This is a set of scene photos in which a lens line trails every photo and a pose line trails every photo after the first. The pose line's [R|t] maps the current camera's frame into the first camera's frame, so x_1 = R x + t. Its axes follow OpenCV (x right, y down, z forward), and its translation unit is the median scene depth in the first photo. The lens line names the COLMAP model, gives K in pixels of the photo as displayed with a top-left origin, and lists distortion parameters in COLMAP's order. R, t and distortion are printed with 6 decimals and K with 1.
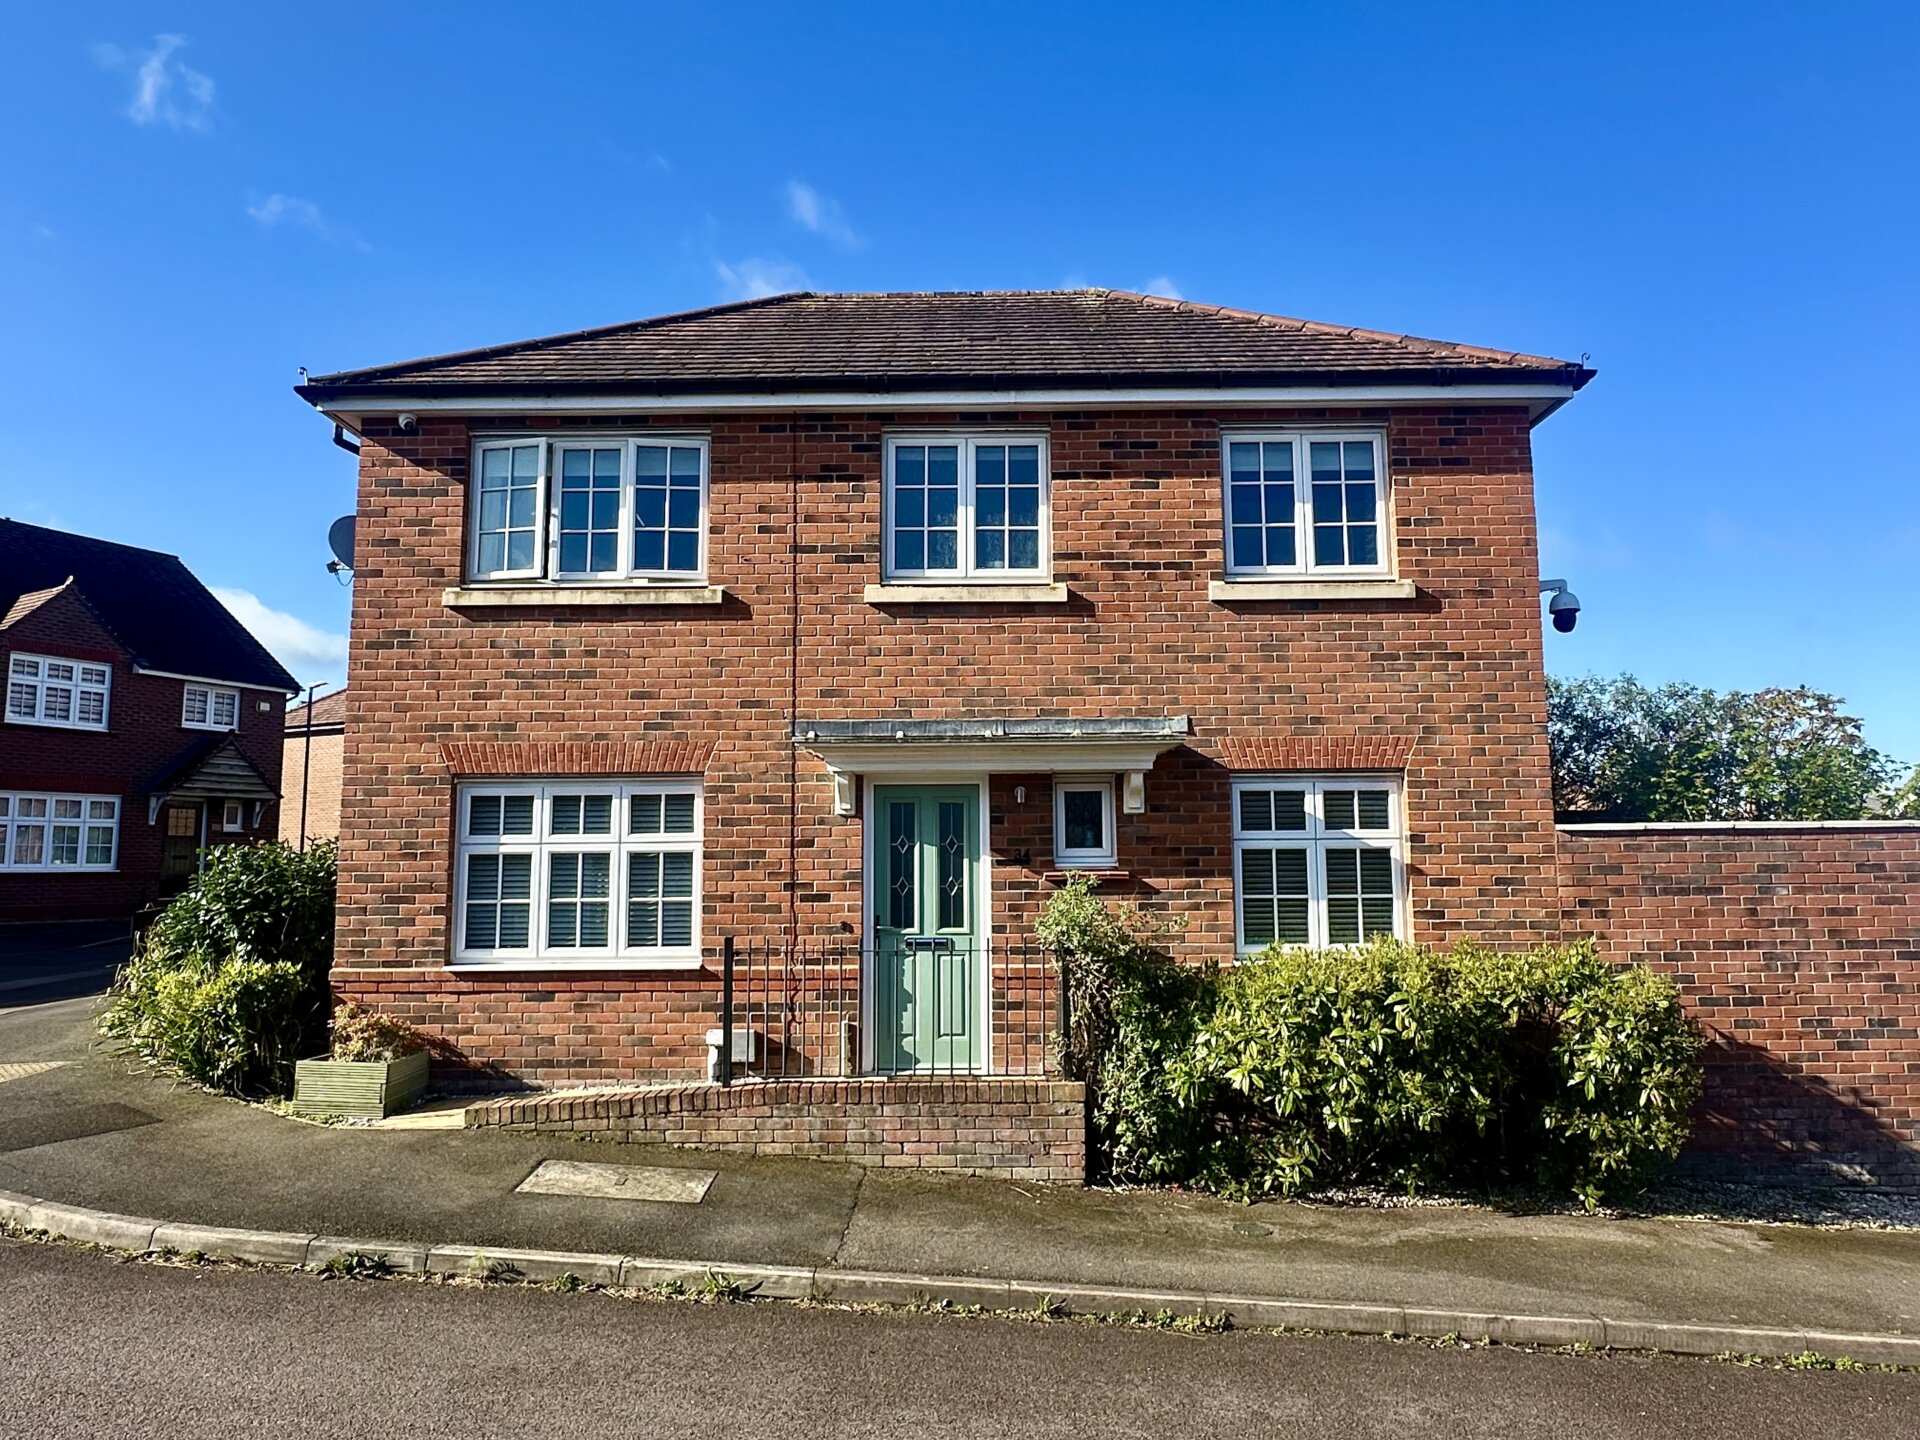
lens RADIAL K [[1223.4, 0, 954.6], [0, 1223.4, 730.6], [0, 0, 1]] dist [-0.001741, 0.011618]
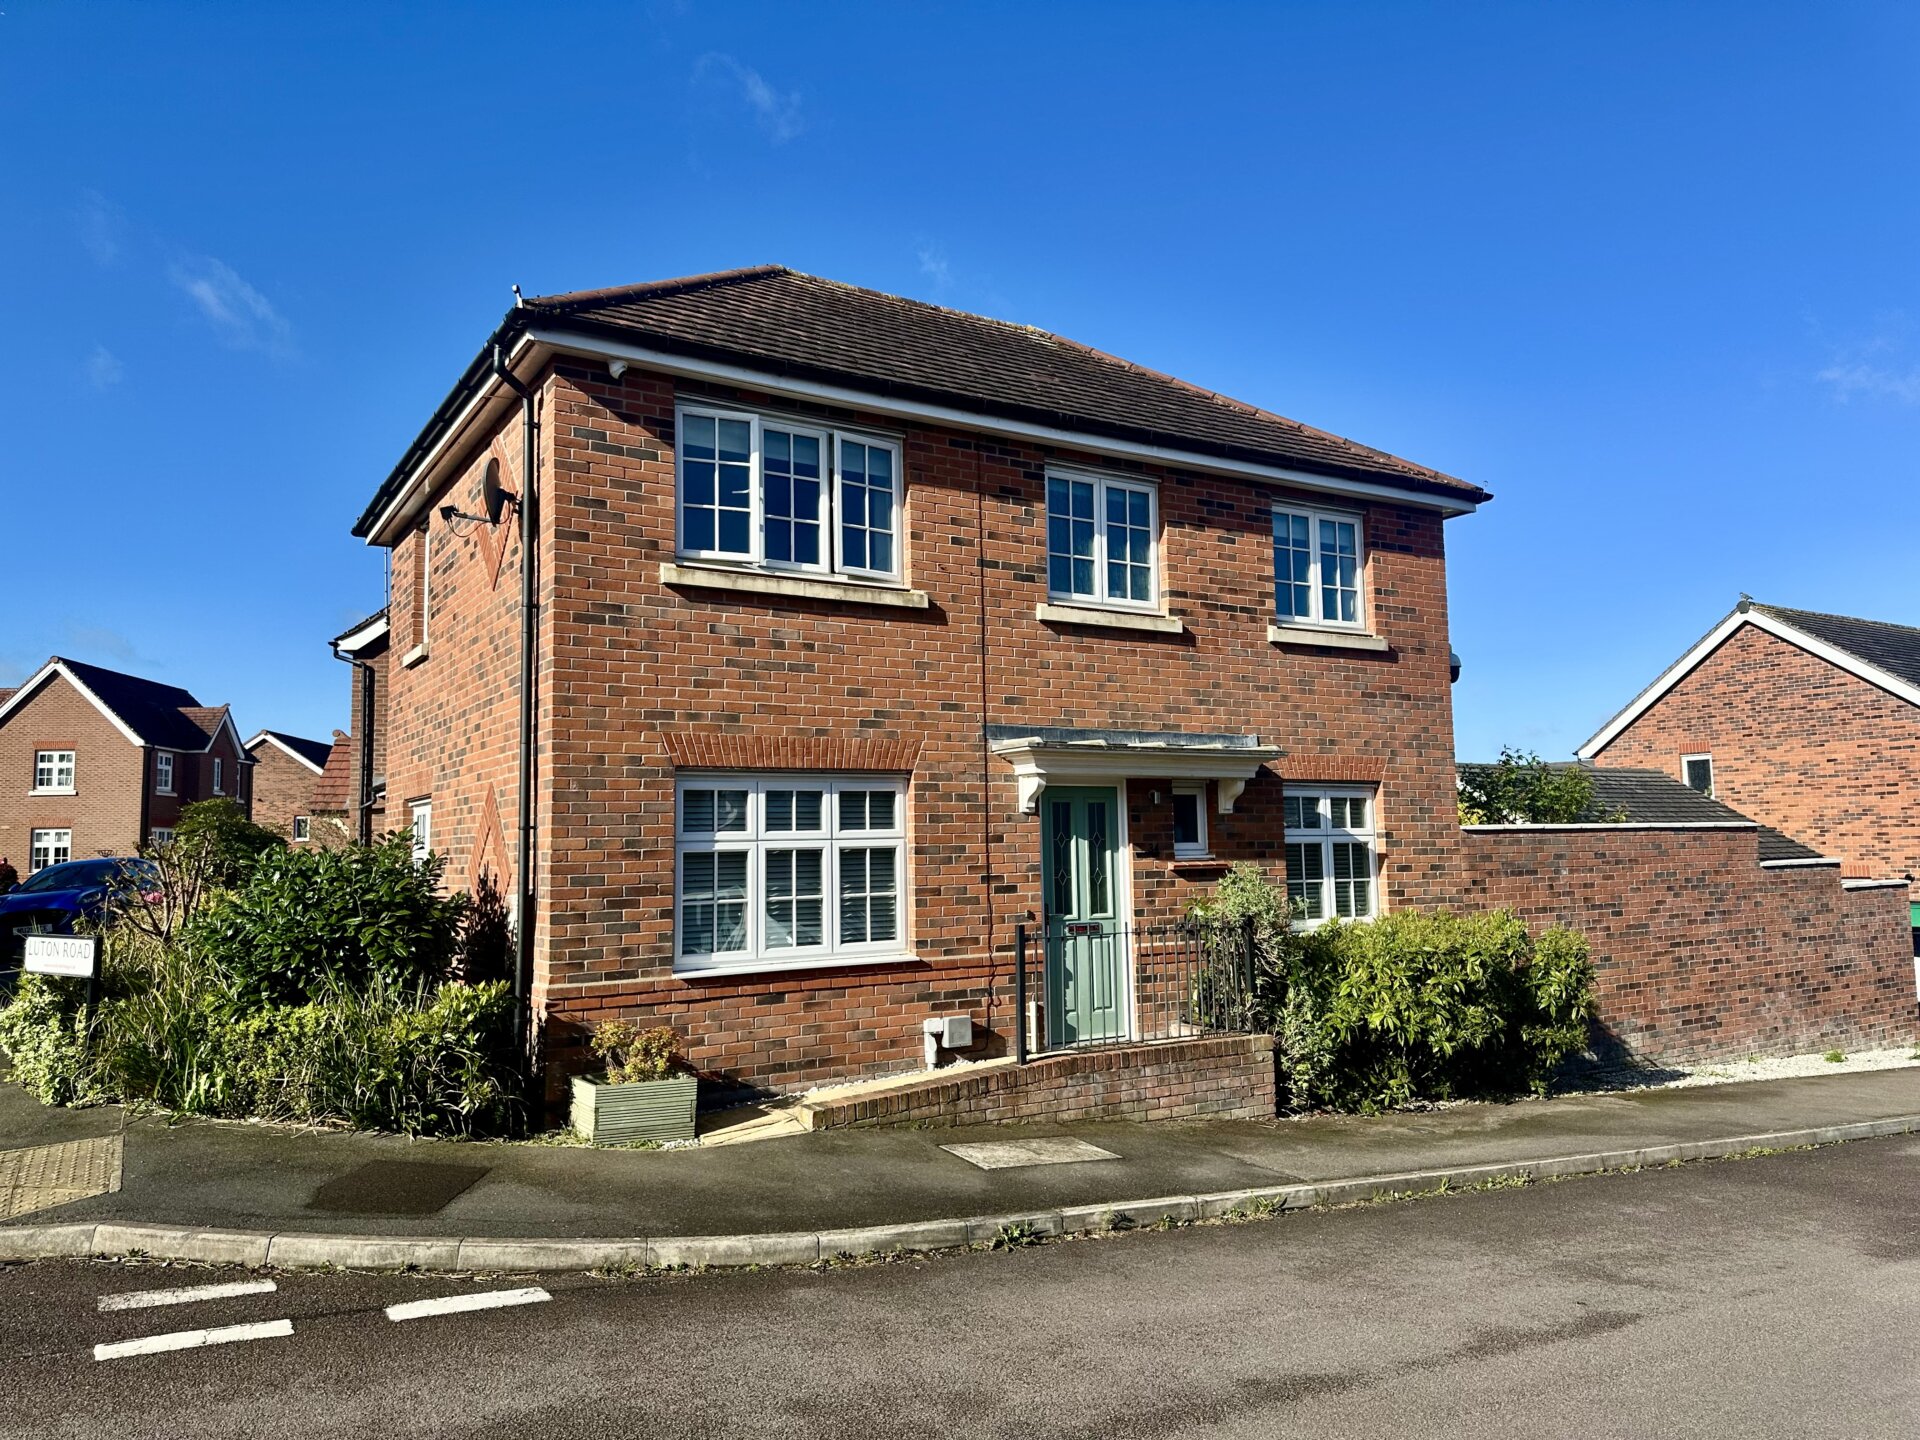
lens RADIAL K [[1344.9, 0, 958.6], [0, 1344.9, 726.5], [0, 0, 1]] dist [0.111930, -0.013632]
pose [[0.839269, 0.041981, 0.542094, -0.795945], [-0.046240, 0.998914, -0.005769, 0.001654], [-0.541747, -0.020225, 0.840298, 0.024917]]
